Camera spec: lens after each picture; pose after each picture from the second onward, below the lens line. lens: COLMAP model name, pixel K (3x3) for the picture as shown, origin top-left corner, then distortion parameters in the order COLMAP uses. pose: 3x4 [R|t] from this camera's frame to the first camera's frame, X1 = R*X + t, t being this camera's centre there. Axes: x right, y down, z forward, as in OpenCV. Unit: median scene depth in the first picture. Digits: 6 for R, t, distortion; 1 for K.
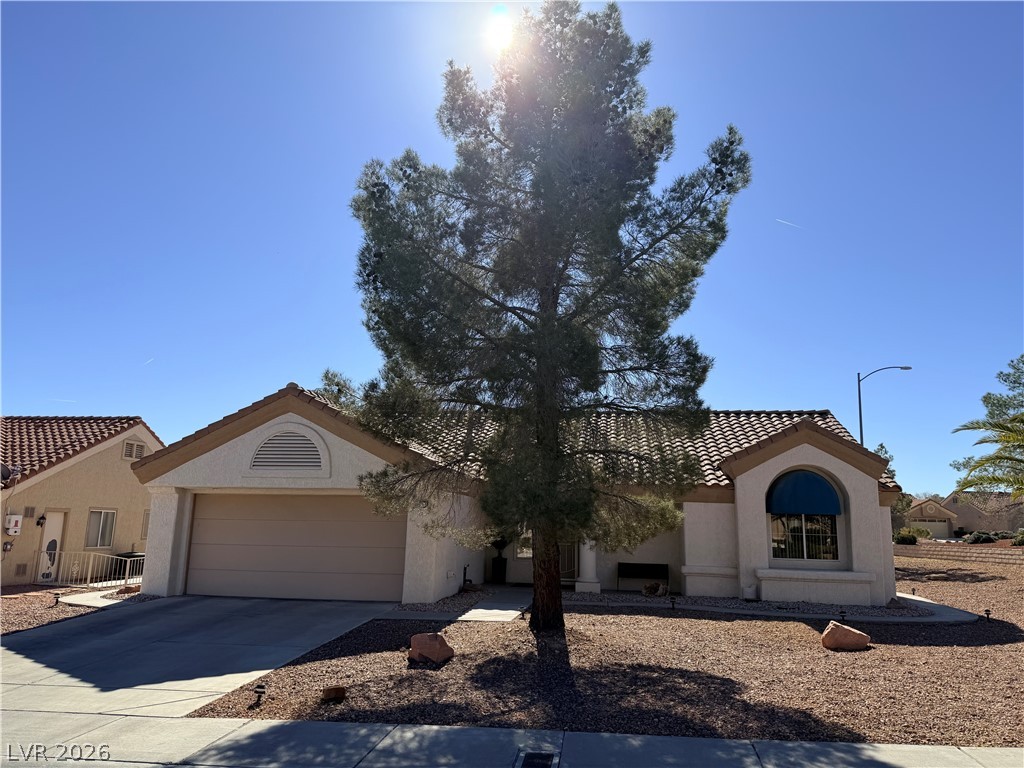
lens RADIAL K [[720.1, 0, 531.6], [0, 720.1, 384.3], [0, 0, 1]] dist [-0.009667, -0.005744]
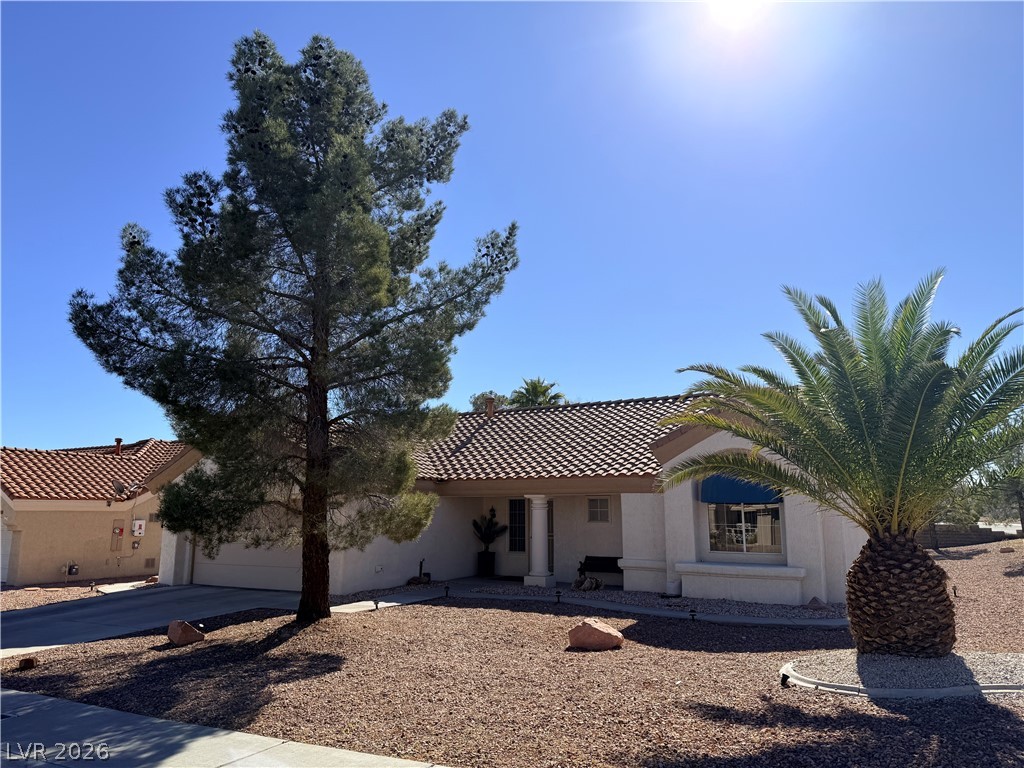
lens RADIAL K [[720.1, 0, 531.6], [0, 720.1, 384.3], [0, 0, 1]] dist [-0.009667, -0.005744]
pose [[0.935597, -0.084981, -0.342690, 0.460734], [0.090549, 0.995892, 0.000248, 0.005468], [0.341261, -0.031263, 0.939448, 0.053816]]
